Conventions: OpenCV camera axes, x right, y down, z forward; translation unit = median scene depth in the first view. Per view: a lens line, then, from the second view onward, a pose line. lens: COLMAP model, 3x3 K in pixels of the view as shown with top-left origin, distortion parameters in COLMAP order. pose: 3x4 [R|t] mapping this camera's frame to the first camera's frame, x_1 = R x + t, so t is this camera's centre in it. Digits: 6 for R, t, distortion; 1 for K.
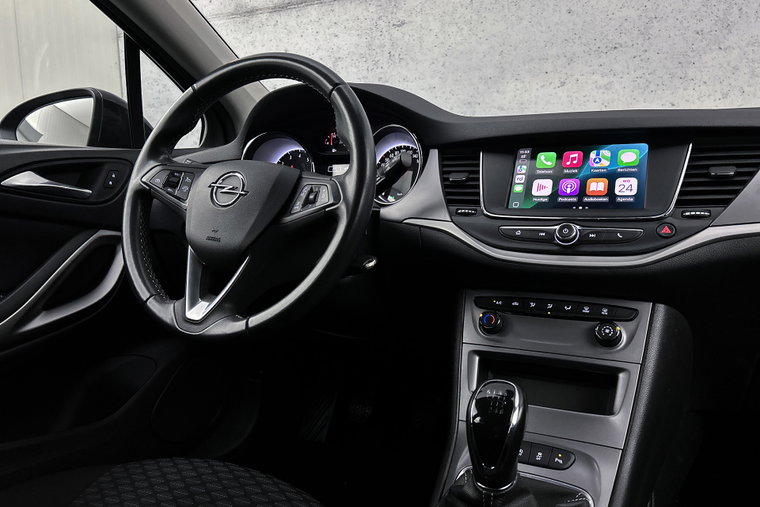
lens RADIAL K [[578.4, 0, 380.7], [0, 578.4, 250.4], [0, 0, 1]] dist [0.052350, -0.068239]
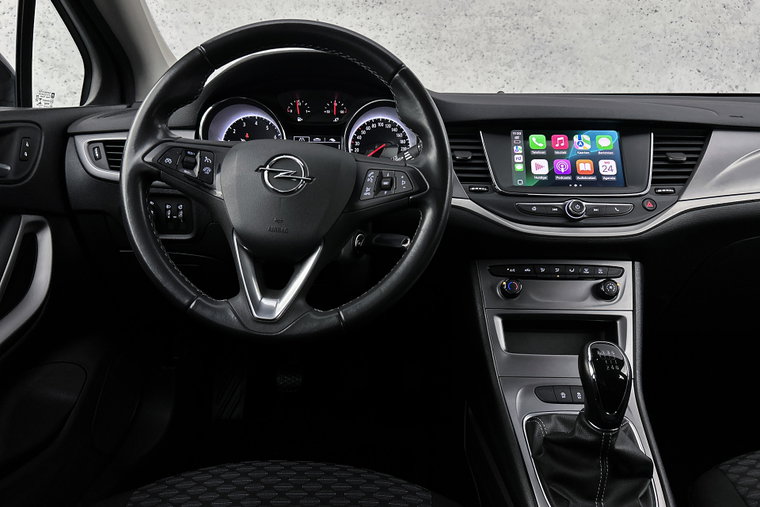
lens RADIAL K [[578.4, 0, 380.2], [0, 578.4, 249.3], [0, 0, 1]] dist [0.052350, -0.068239]
pose [[0.895721, -0.072735, 0.438627, -0.516409], [0.029074, 0.993999, 0.105457, -0.076430], [-0.443665, -0.081708, 0.892460, 0.104120]]
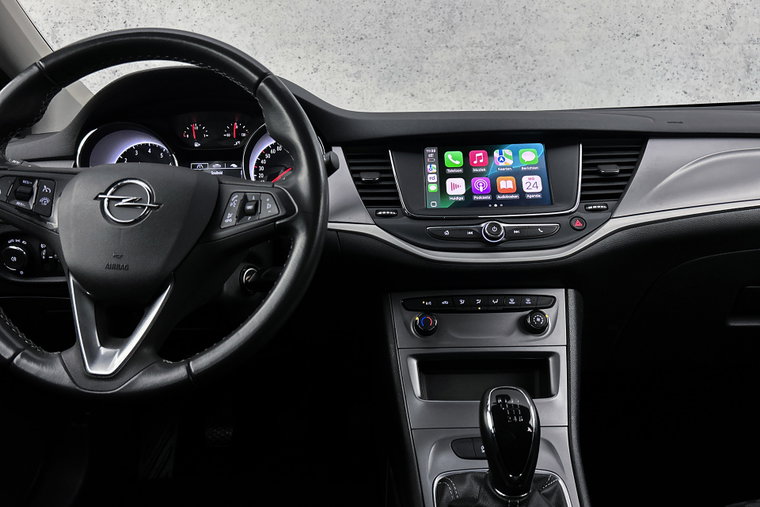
lens RADIAL K [[578.4, 0, 380.6], [0, 578.4, 248.0], [0, 0, 1]] dist [0.052350, -0.068239]
pose [[0.898707, -0.077294, 0.431684, -0.288914], [0.065291, 0.996957, 0.042580, -0.051796], [-0.433662, -0.010082, 0.901019, 0.137678]]
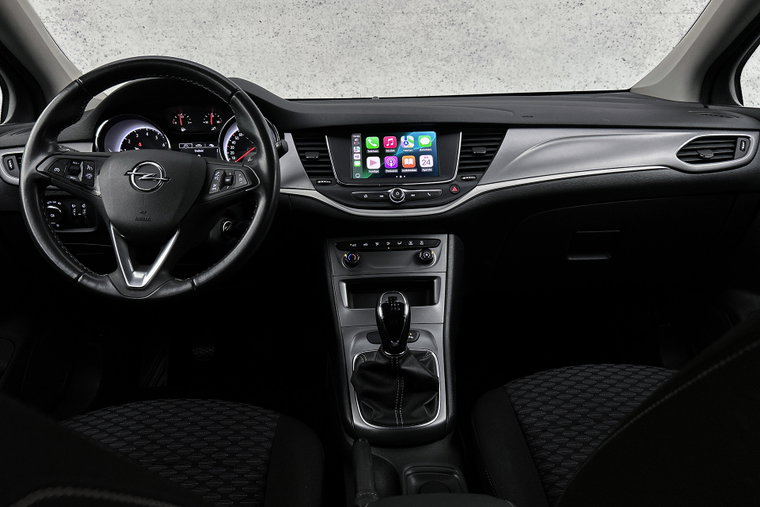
lens RADIAL K [[578.4, 0, 381.9], [0, 578.4, 258.8], [0, 0, 1]] dist [0.052350, -0.068239]
pose [[0.871761, -0.124436, 0.473865, -0.414757], [0.067710, 0.988527, 0.135021, -0.064346], [-0.485229, -0.085620, 0.870185, -0.283265]]
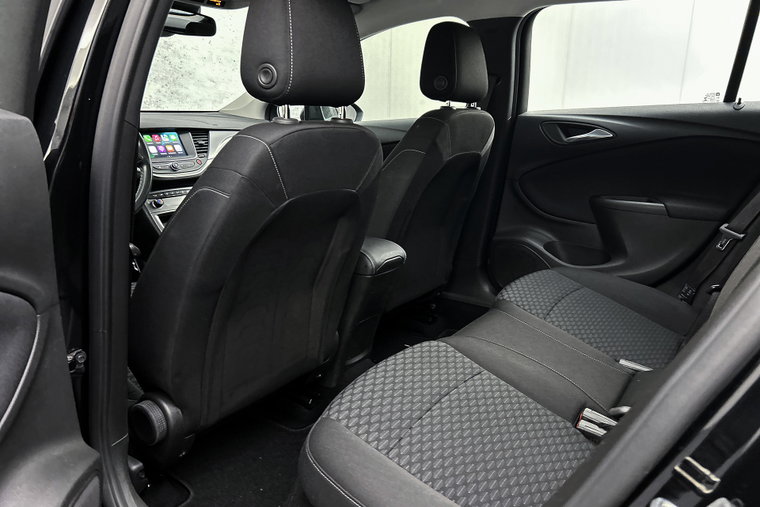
lens RADIAL K [[578.4, 0, 380.4], [0, 578.4, 254.4], [0, 0, 1]] dist [0.052350, -0.068239]
pose [[0.126228, -0.217300, 0.967909, -2.186302], [0.121686, 0.971736, 0.202290, -0.055593], [-0.984509, 0.092247, 0.149103, -0.332206]]
